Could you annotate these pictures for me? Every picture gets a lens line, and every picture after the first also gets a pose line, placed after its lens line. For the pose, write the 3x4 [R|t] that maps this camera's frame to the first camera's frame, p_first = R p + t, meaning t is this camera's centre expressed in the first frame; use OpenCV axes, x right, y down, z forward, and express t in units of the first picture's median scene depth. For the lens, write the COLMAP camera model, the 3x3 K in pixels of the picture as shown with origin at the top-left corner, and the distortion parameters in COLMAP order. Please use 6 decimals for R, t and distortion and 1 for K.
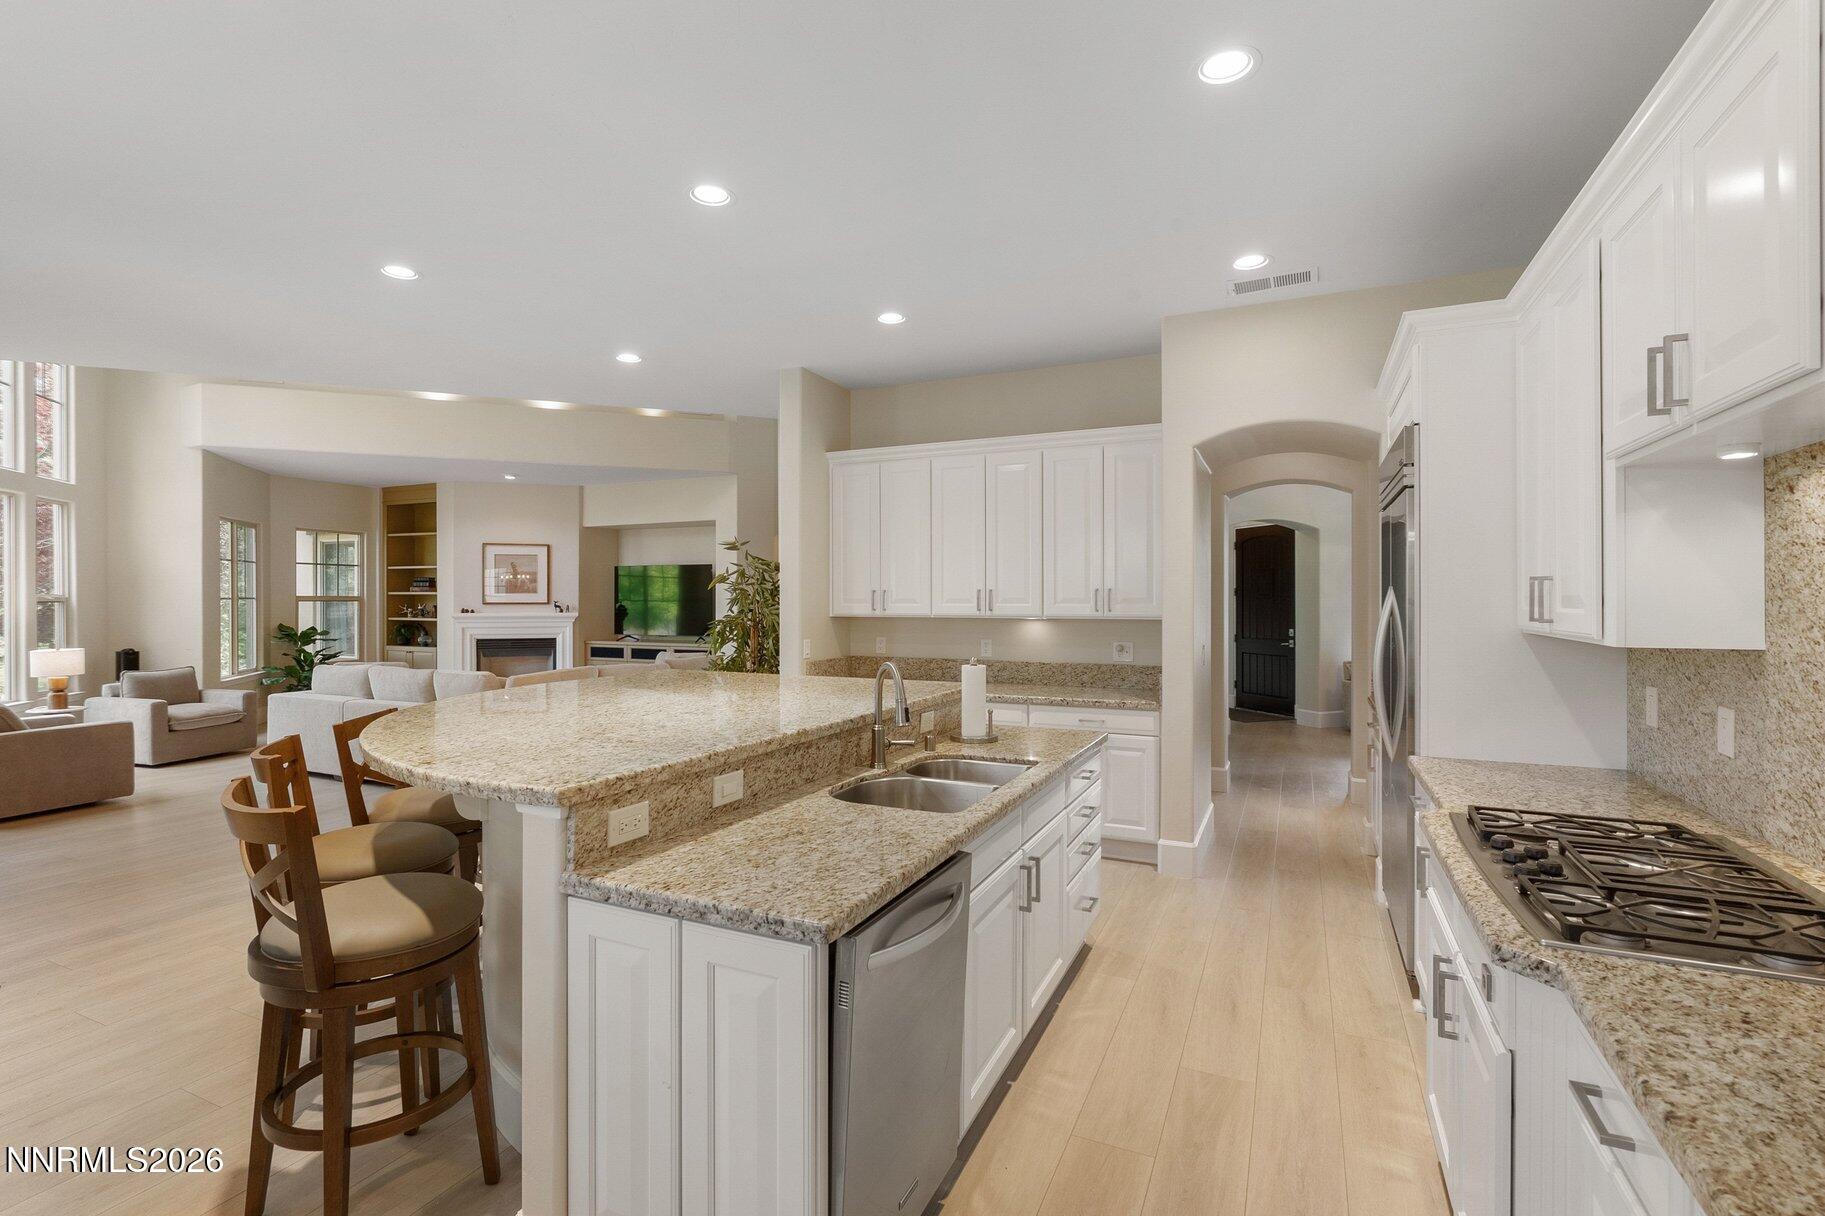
lens RADIAL K [[828.8, 0, 918.8], [0, 828.8, 601.4], [0, 0, 1]] dist [0.000795, 0.000488]
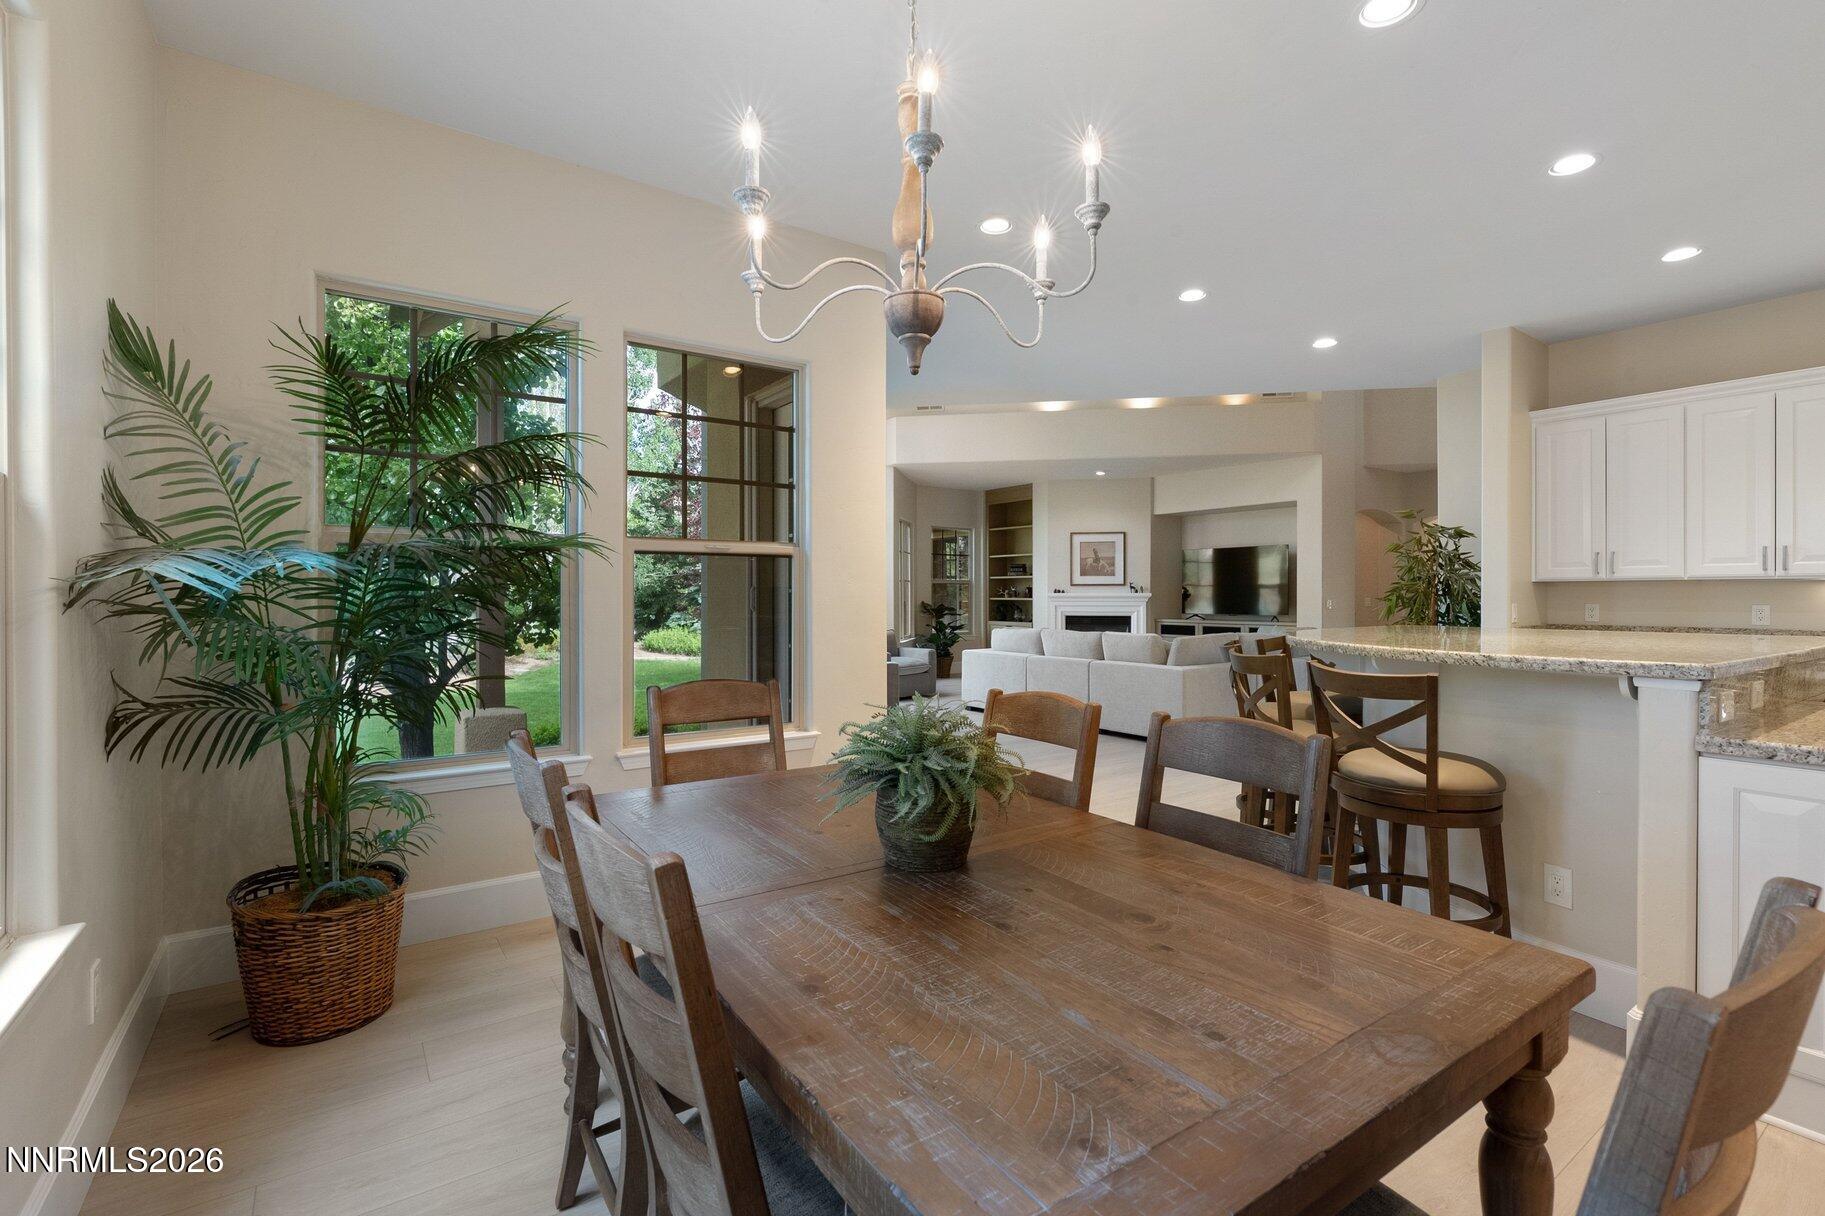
lens RADIAL K [[828.8, 0, 910.1], [0, 828.8, 612.3], [0, 0, 1]] dist [0.000795, 0.000488]
pose [[0.872344, 0.007515, -0.488835, -0.155702], [-0.000299, 0.999890, 0.014837, 0.023423], [0.488893, -0.012797, 0.872250, -0.116407]]
